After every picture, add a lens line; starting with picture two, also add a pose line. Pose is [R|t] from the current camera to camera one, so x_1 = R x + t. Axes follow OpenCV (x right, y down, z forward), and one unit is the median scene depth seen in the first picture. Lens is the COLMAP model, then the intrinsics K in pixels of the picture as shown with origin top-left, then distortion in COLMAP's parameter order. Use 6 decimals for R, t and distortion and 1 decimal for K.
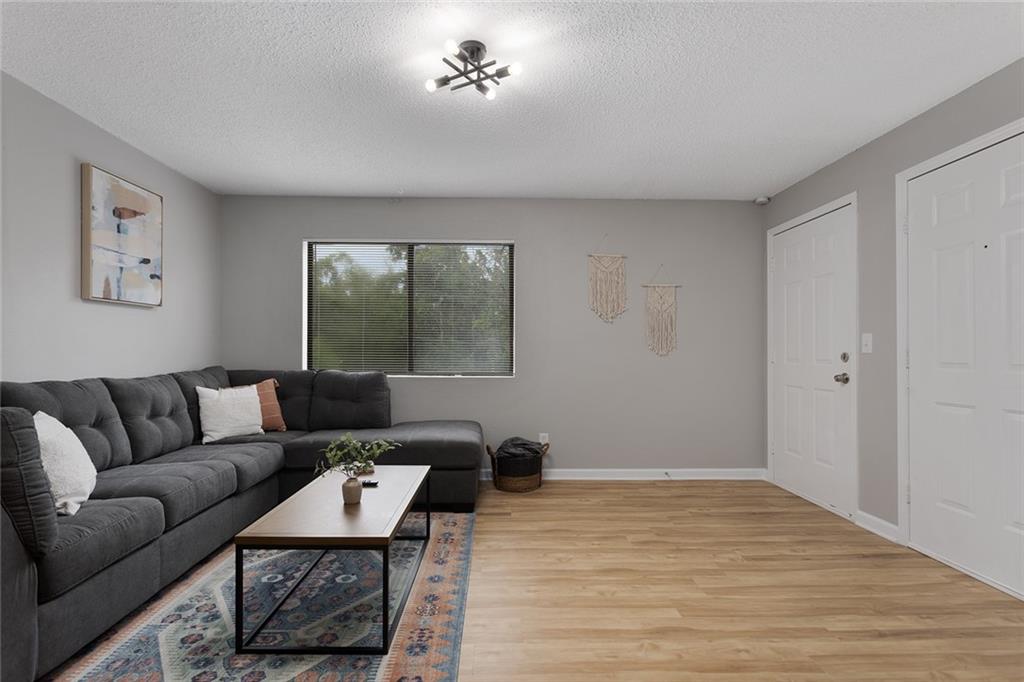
lens RADIAL K [[502.5, 0, 501.3], [0, 502.5, 347.7], [0, 0, 1]] dist [0.001155, 0.000783]
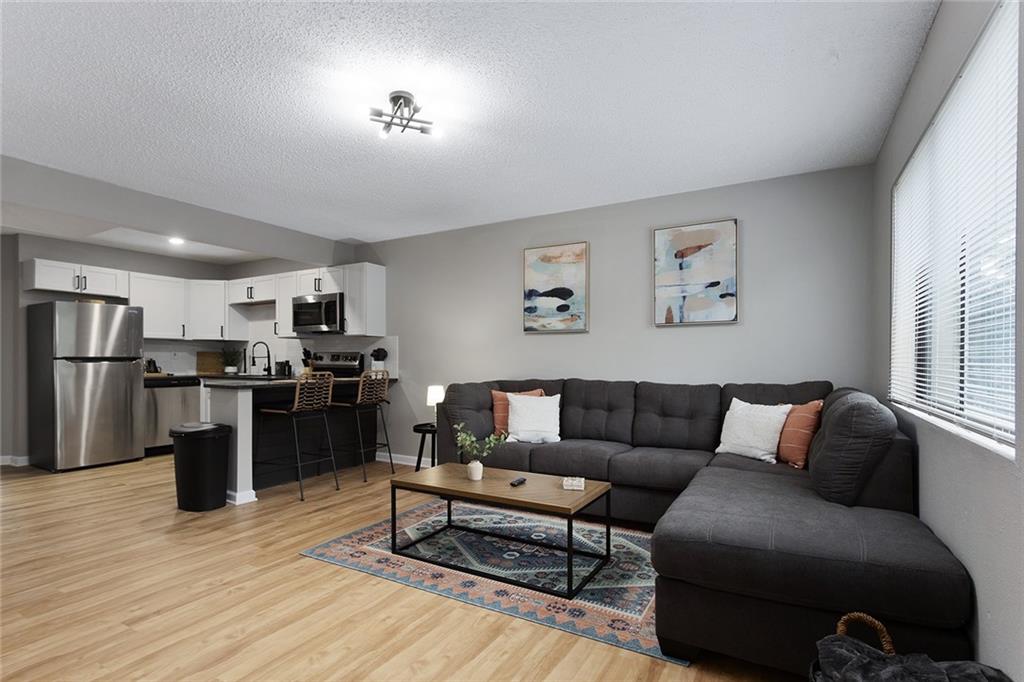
lens RADIAL K [[509.9, 0, 498.3], [0, 509.9, 362.0], [0, 0, 1]] dist [-0.003161, -0.000259]
pose [[-0.522602, -0.000182, -0.852577, 0.561248], [0.001641, 0.999998, -0.001220, 0.005834], [0.852575, -0.002036, -0.522601, 1.235477]]
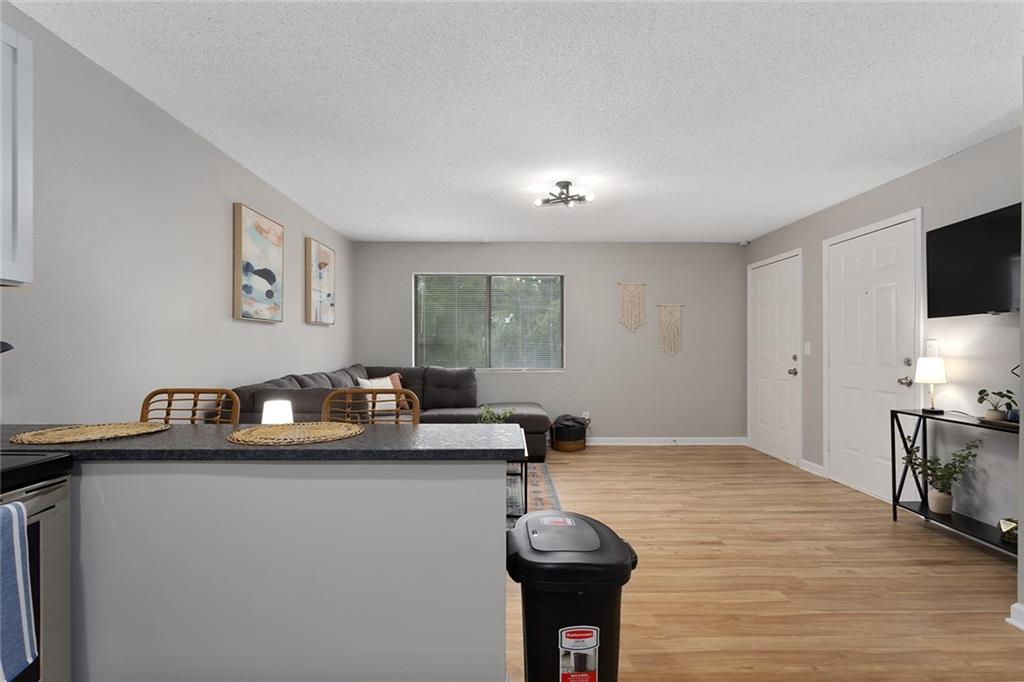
lens RADIAL K [[492.2, 0, 506.5], [0, 492.2, 346.5], [0, 0, 1]] dist [-0.000275, 0.000996]
pose [[0.999954, -0.002063, -0.009390, -0.166419], [0.002132, 0.999971, 0.007317, -0.028675], [0.009375, -0.007337, 0.999929, -0.495385]]
